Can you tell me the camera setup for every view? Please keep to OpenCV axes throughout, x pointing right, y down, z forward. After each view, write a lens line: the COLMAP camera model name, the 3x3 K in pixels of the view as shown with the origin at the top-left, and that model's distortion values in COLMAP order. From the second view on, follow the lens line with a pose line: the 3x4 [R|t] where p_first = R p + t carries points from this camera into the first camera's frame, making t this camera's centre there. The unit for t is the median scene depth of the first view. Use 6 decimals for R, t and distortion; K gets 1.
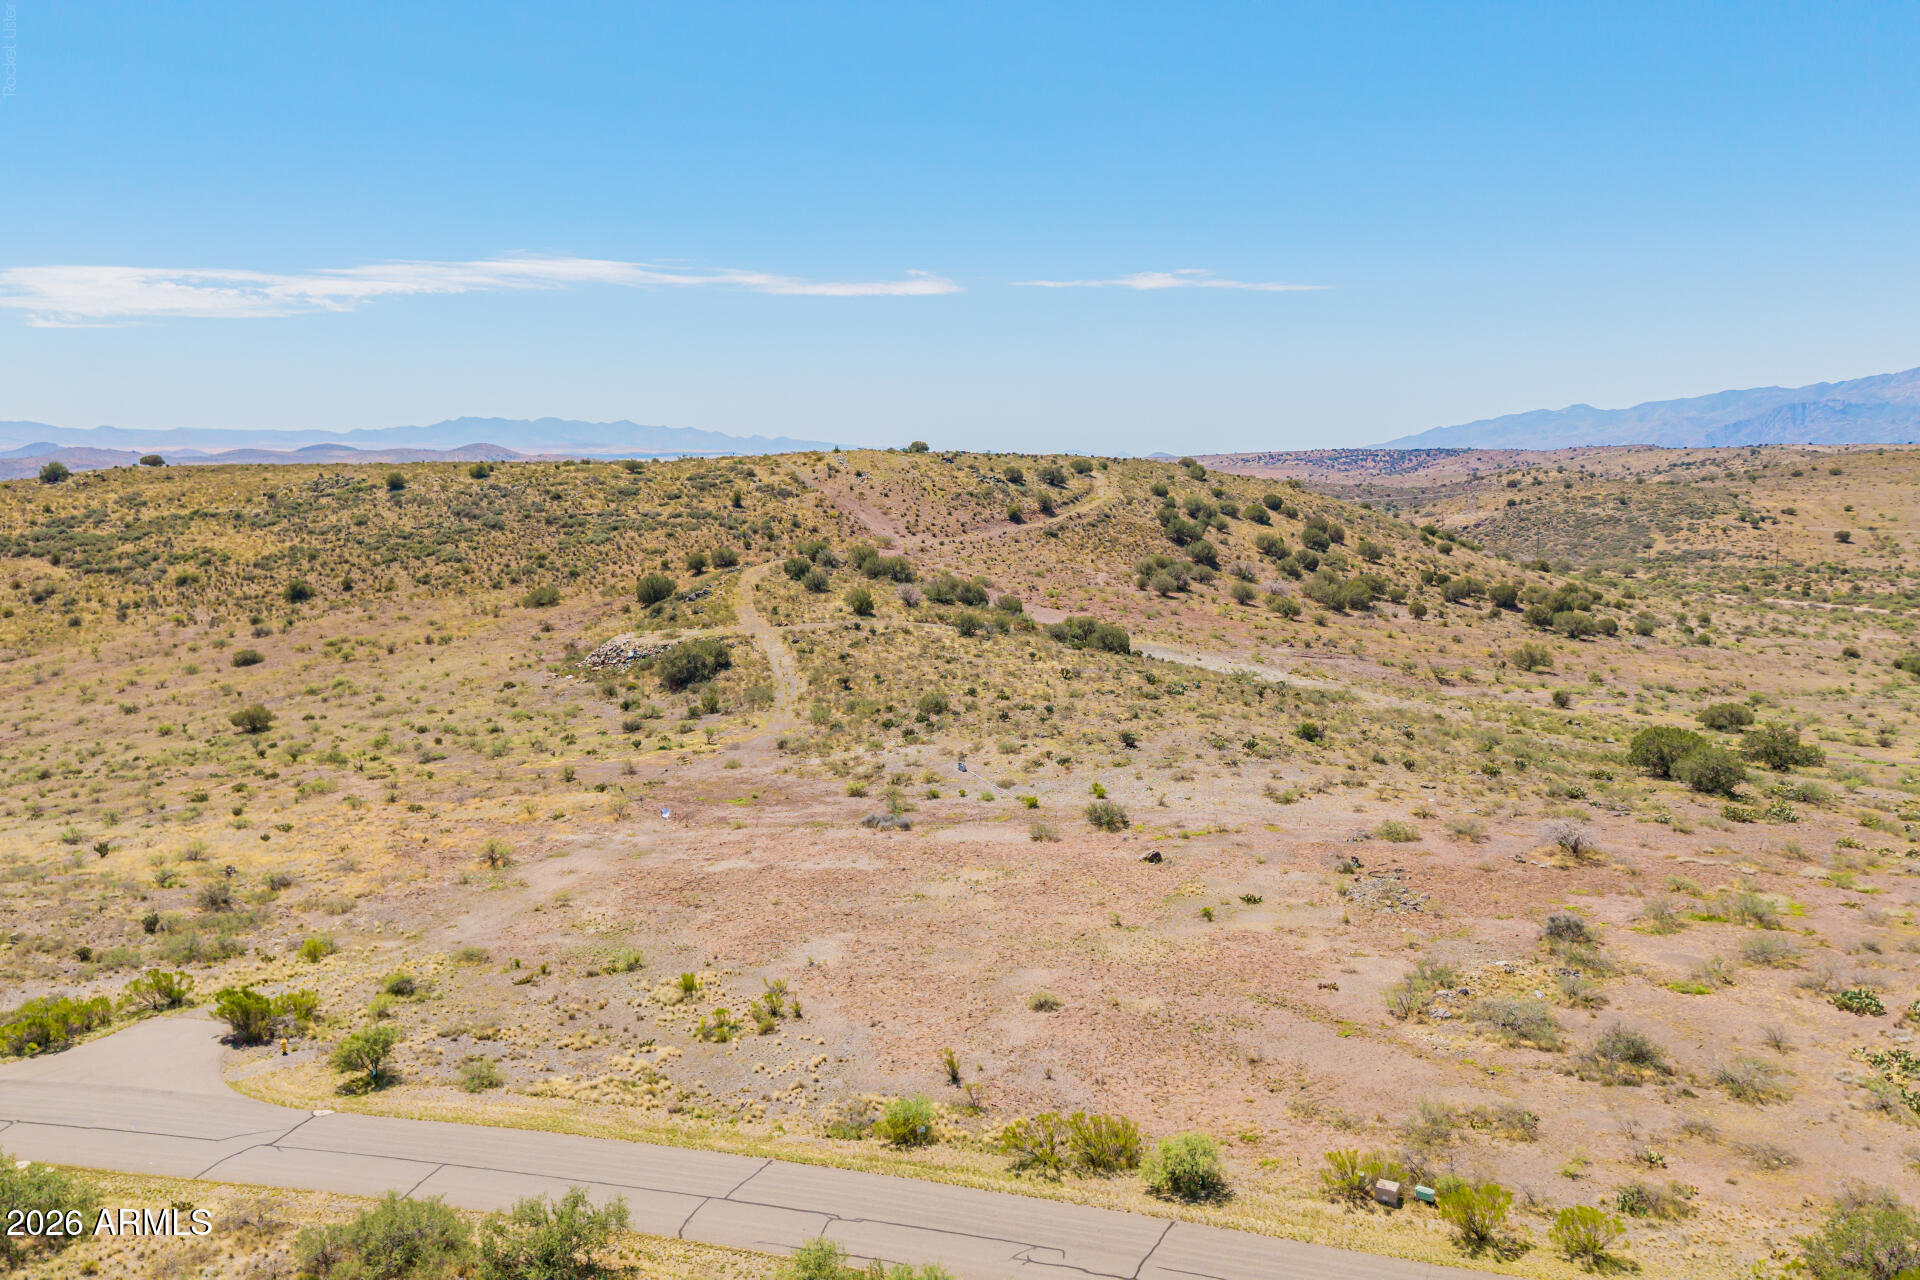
lens RADIAL K [[1511.2, 0, 987.9], [0, 1511.2, 685.6], [0, 0, 1]] dist [0.064563, -0.098688]
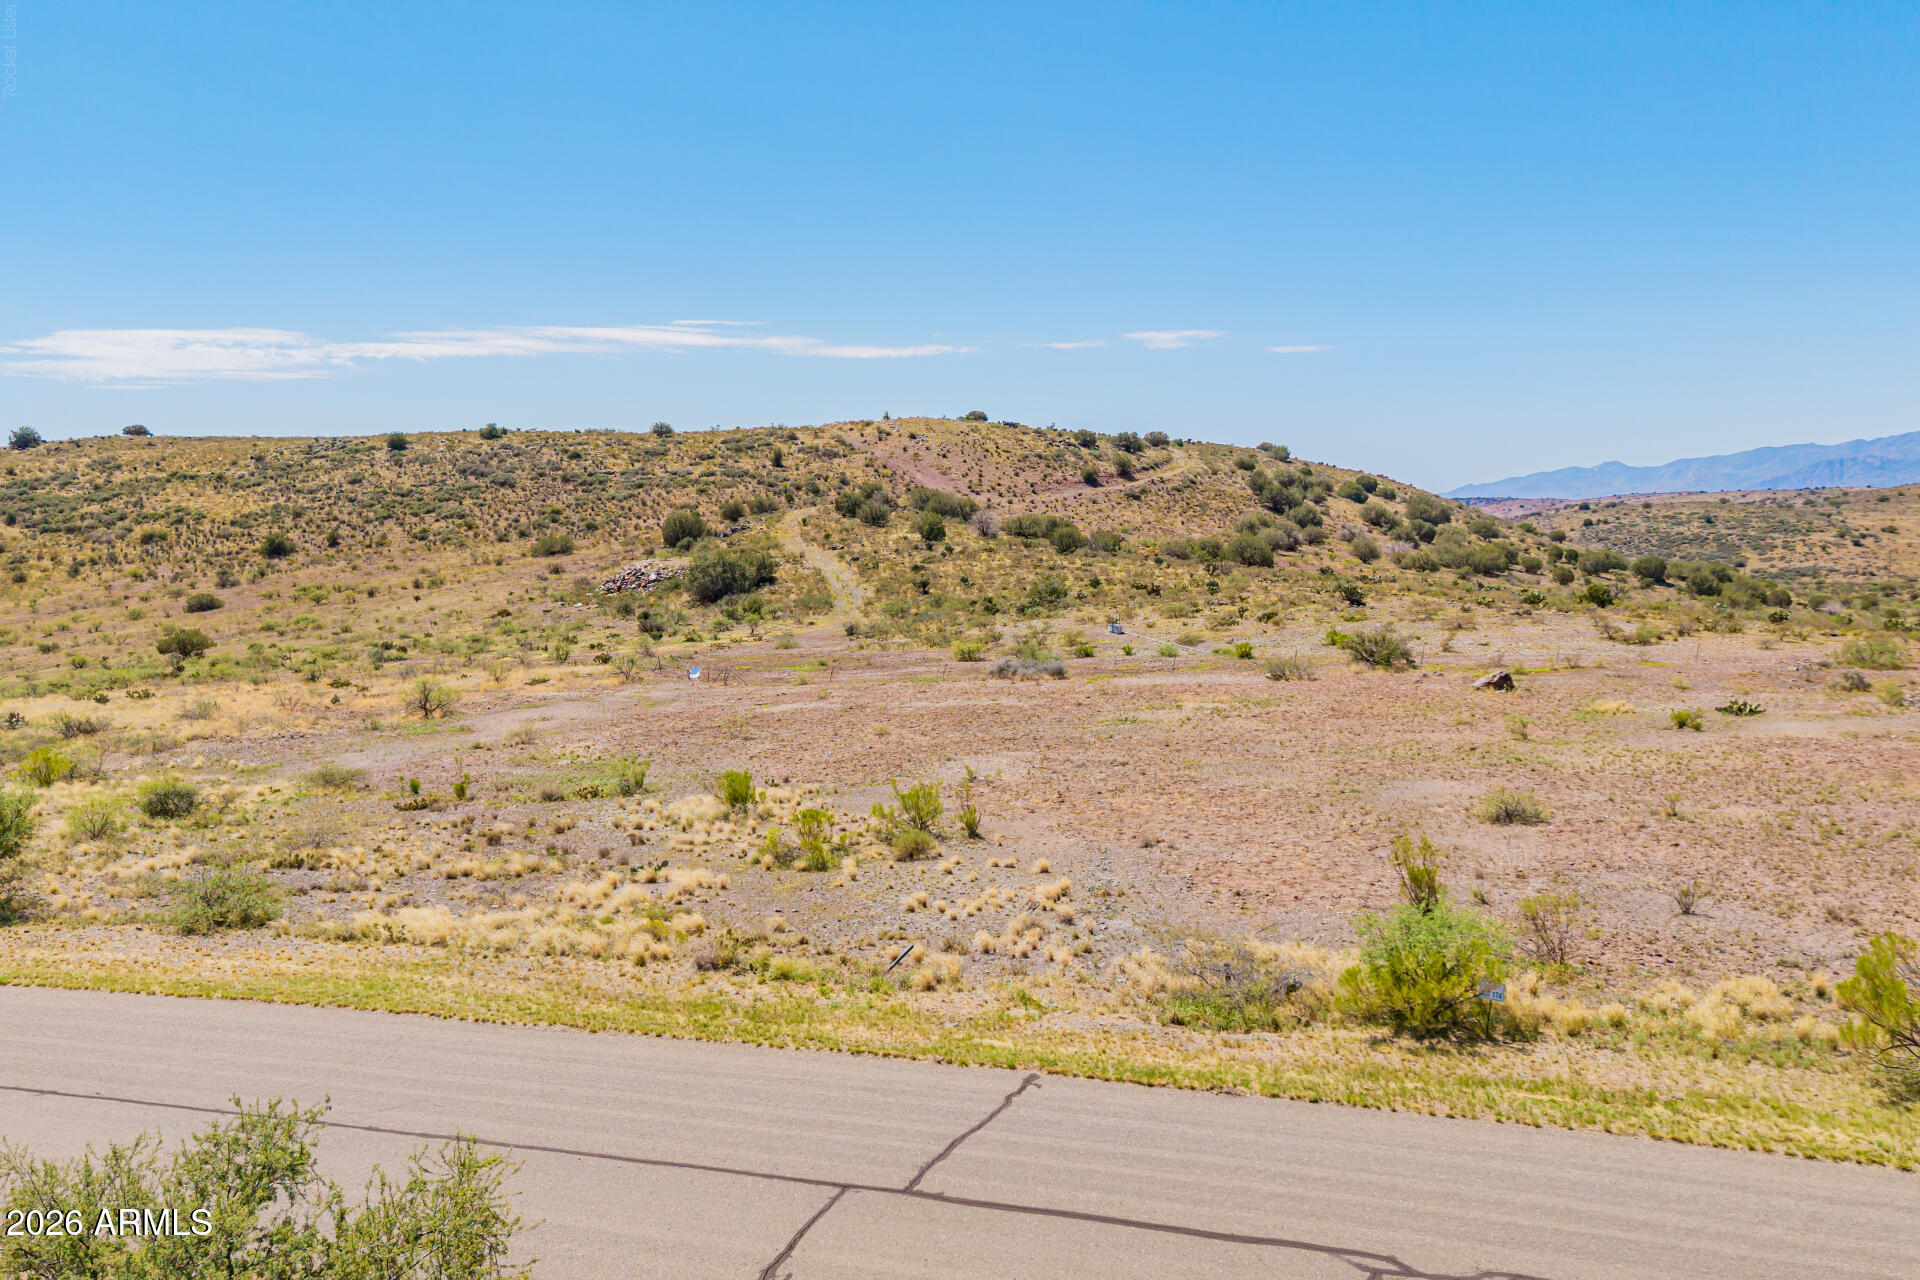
lens RADIAL K [[1511.2, 0, 964.6], [0, 1511.2, 686.4], [0, 0, 1]] dist [0.064563, -0.098688]
pose [[0.999406, -0.003522, -0.034285, -0.027507], [0.002182, 0.999235, -0.039049, 0.046696], [0.034397, 0.038951, 0.998649, 0.131764]]
